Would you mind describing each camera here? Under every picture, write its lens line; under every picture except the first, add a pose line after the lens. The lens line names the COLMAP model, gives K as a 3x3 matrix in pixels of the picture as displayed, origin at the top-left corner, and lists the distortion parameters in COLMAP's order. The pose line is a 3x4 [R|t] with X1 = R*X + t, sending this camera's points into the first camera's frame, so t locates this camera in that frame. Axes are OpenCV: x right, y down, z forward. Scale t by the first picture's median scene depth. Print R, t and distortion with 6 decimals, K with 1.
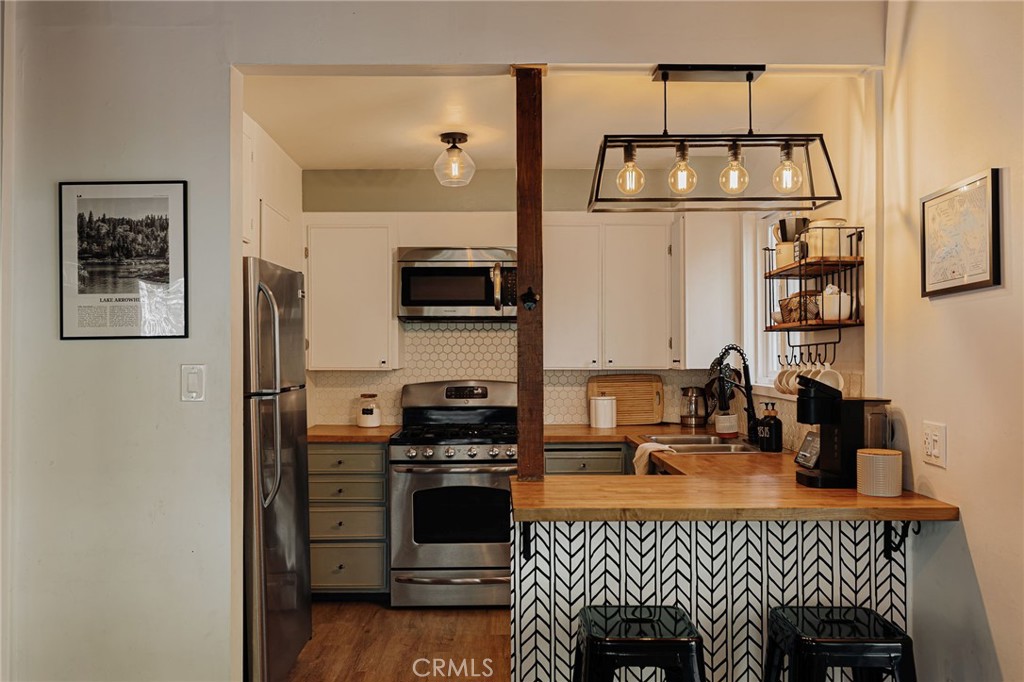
lens RADIAL K [[848.4, 0, 511.1], [0, 848.4, 342.8], [0, 0, 1]] dist [-0.003110, -0.000329]
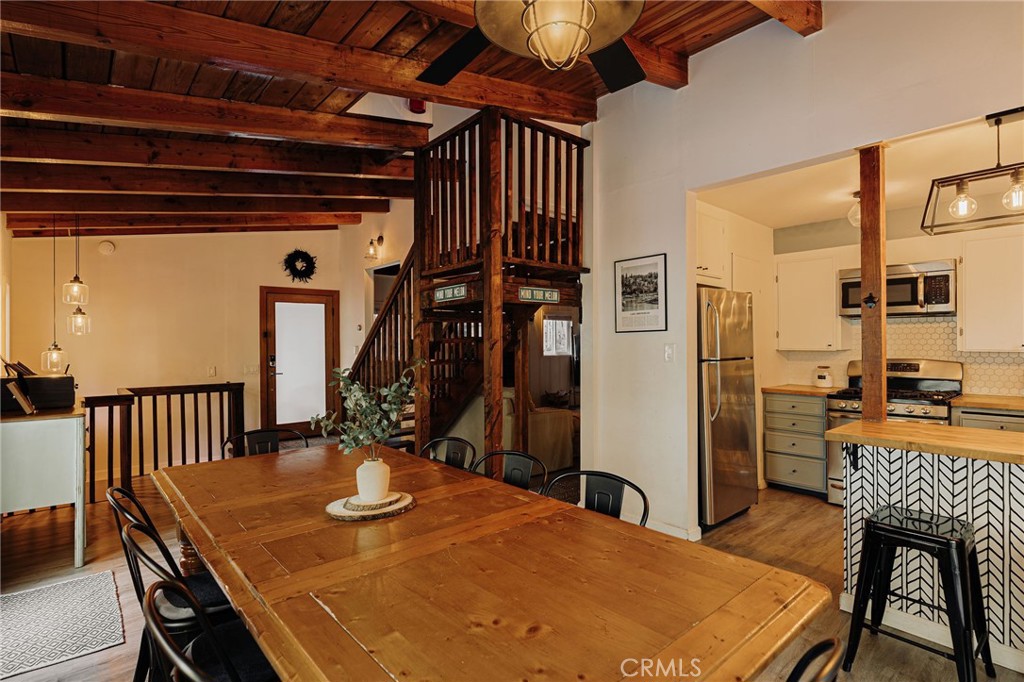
lens RADIAL K [[505.6, 0, 509.3], [0, 505.6, 344.6], [0, 0, 1]] dist [0.000670, 0.000177]
pose [[0.652648, 0.002514, -0.757657, 0.214467], [0.008958, 0.999899, 0.011035, 0.007604], [0.757609, -0.013989, 0.652559, -0.053768]]
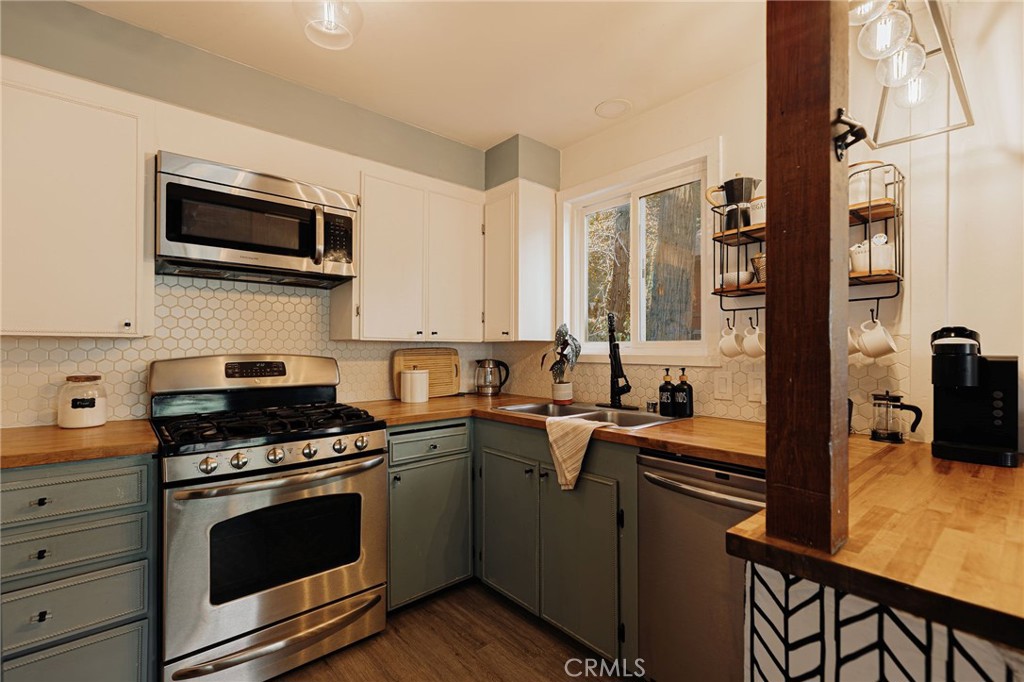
lens RADIAL K [[462.4, 0, 516.6], [0, 462.4, 346.5], [0, 0, 1]] dist [0.003291, -0.000724]
pose [[0.757332, 0.007736, 0.652984, -0.201290], [-0.012041, 0.999925, 0.002119, 0.045166], [-0.652919, -0.009468, 0.757369, 0.699377]]
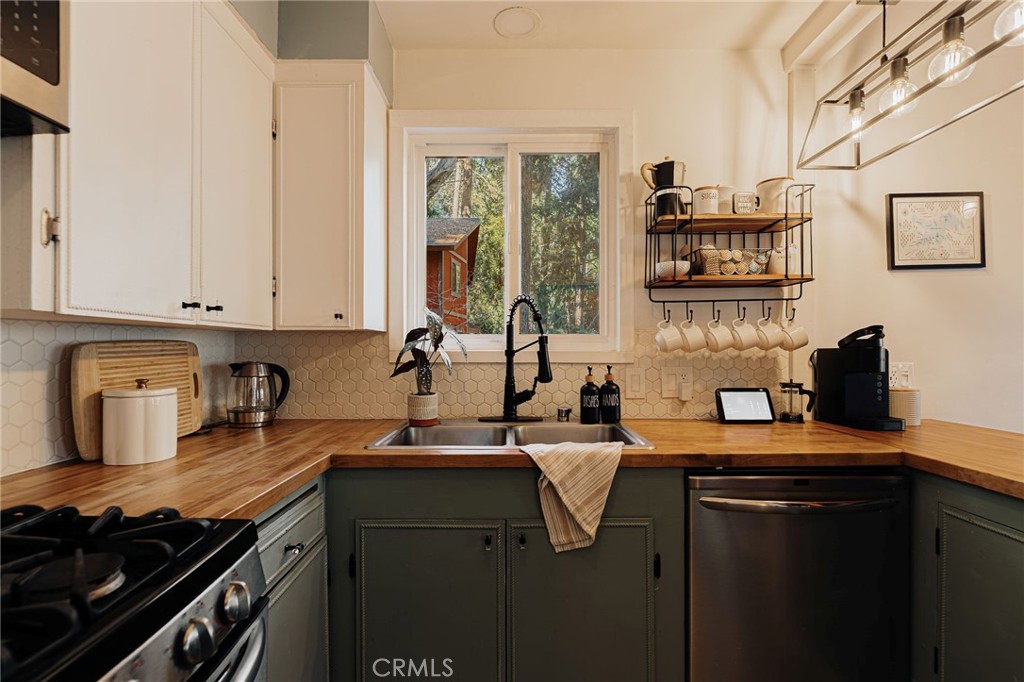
lens RADIAL K [[479.4, 0, 514.8], [0, 479.4, 348.0], [0, 0, 1]] dist [0.001133, -0.000183]
pose [[0.008510, 0.005115, 0.999951, -0.182189], [-0.012370, 0.999911, -0.005009, 0.055172], [-0.999887, -0.012327, 0.008572, 1.081218]]
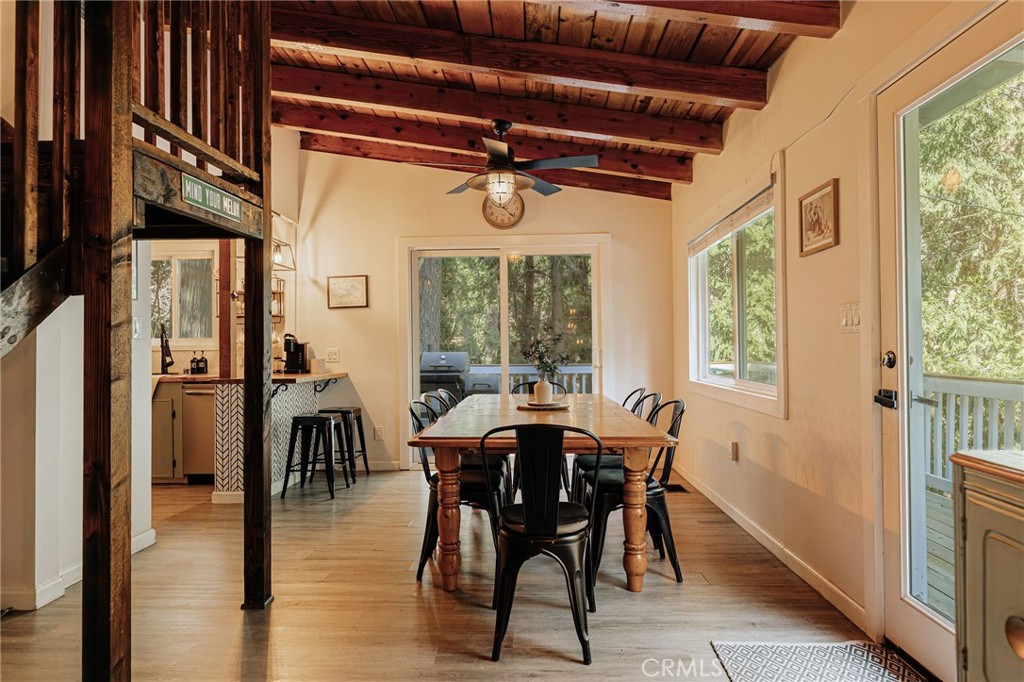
lens RADIAL K [[616.9, 0, 514.3], [0, 616.9, 344.0], [0, 0, 1]] dist [0.007088, 0.001067]
pose [[0.058157, 0.010692, 0.998250, -1.205314], [0.000149, 0.999943, -0.010718, 0.068871], [-0.998307, 0.000772, 0.058152, 0.109126]]
